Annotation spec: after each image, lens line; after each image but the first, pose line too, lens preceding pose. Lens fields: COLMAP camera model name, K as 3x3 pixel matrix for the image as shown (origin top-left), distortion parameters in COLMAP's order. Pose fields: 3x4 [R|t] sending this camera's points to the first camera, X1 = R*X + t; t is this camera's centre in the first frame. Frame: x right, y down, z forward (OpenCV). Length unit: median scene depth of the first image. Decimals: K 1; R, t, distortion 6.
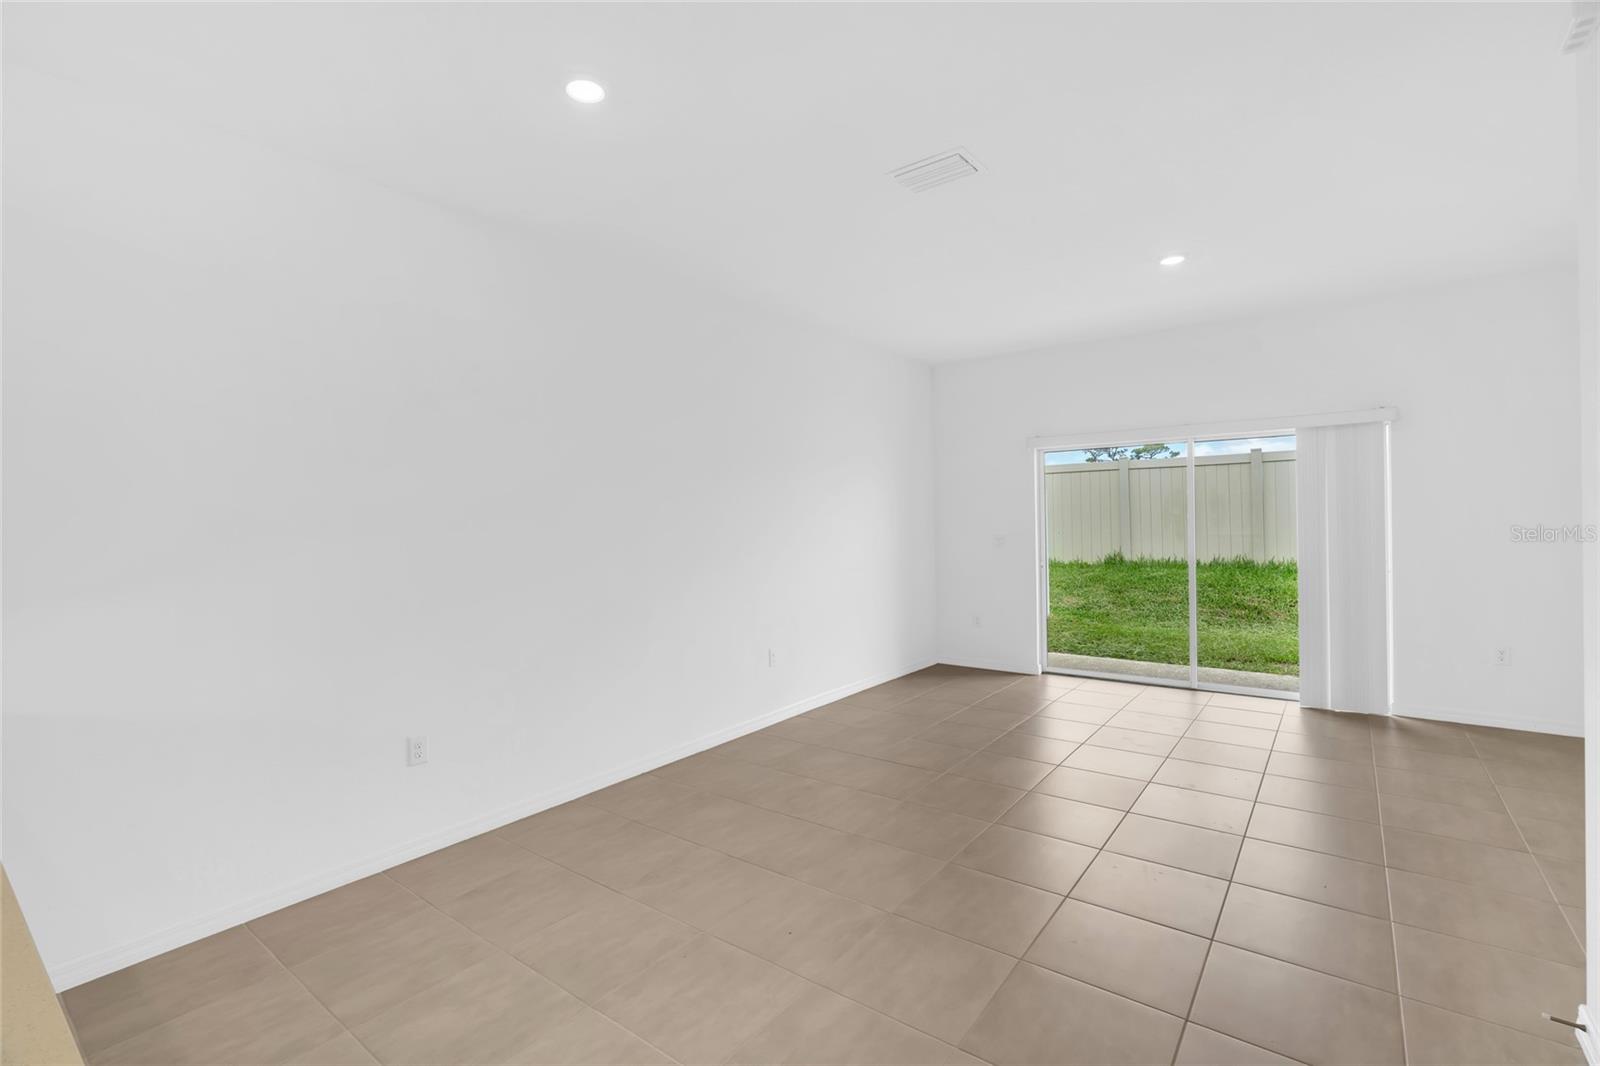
lens RADIAL K [[724.4, 0, 792.3], [0, 724.4, 525.7], [0, 0, 1]] dist [-0.008986, 0.003653]
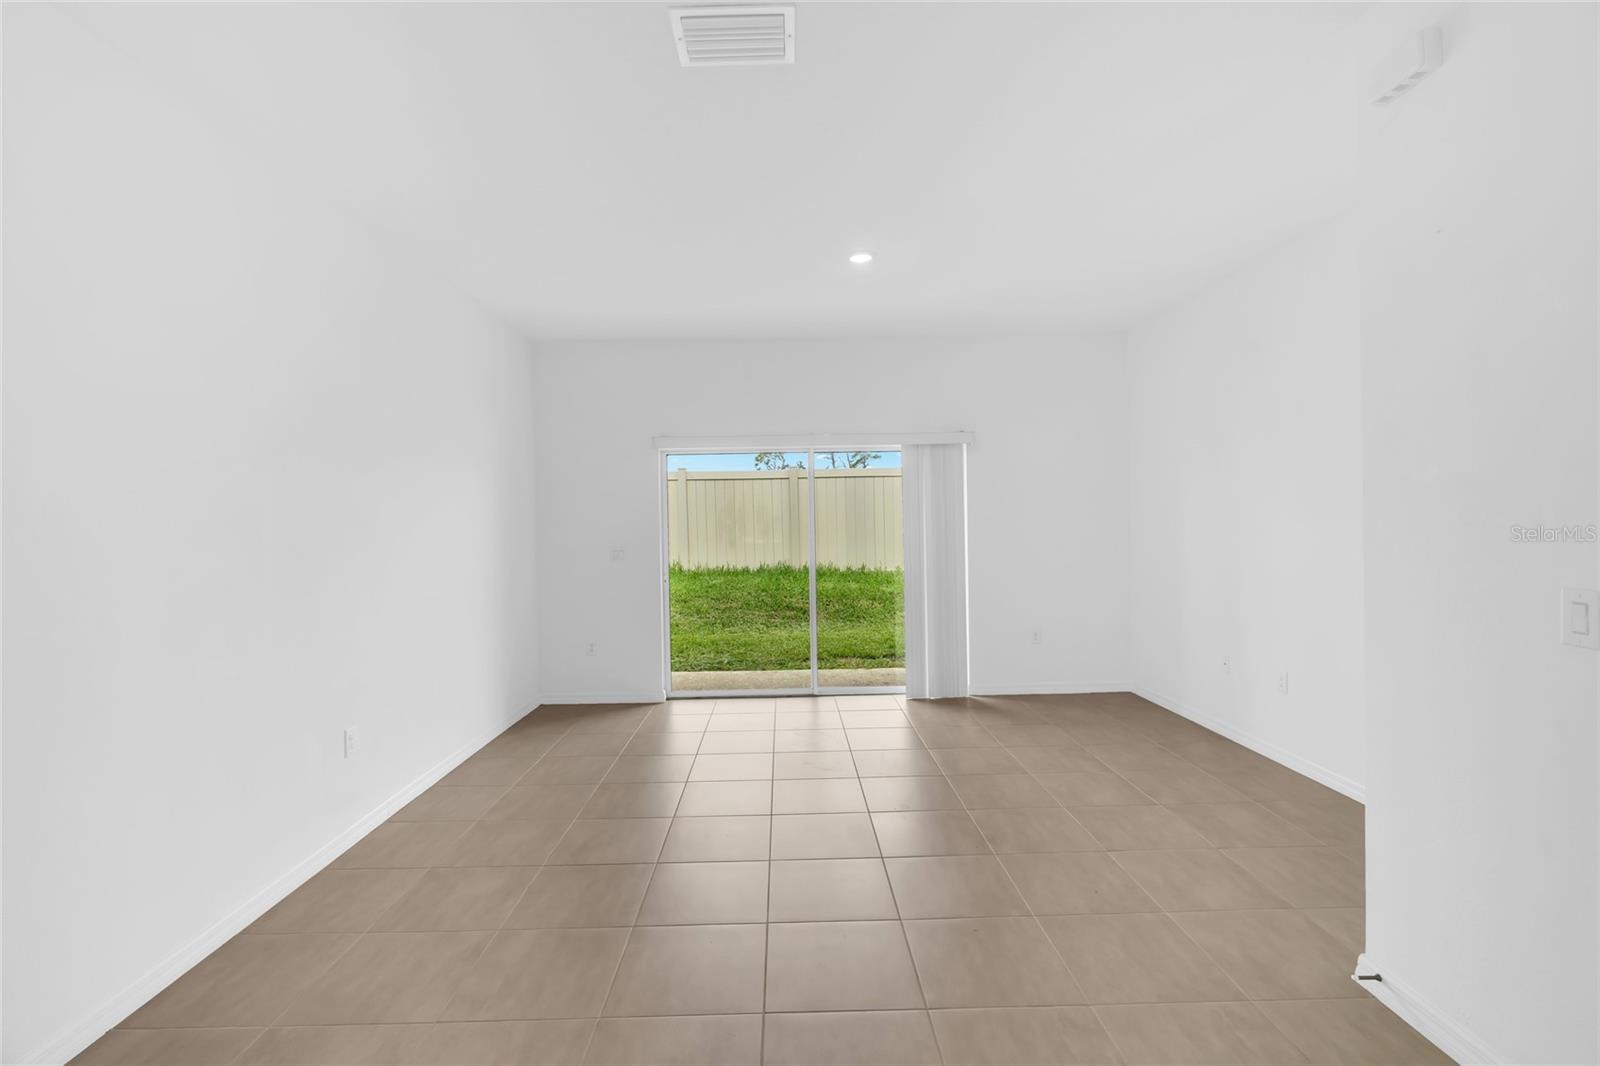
lens RADIAL K [[724.4, 0, 790.7], [0, 724.4, 525.7], [0, 0, 1]] dist [-0.008986, 0.003653]
pose [[0.786354, 0.000882, 0.617776, -0.087320], [0.008735, 0.999883, -0.012547, 0.000203], [-0.617715, 0.015263, 0.786254, 0.187939]]
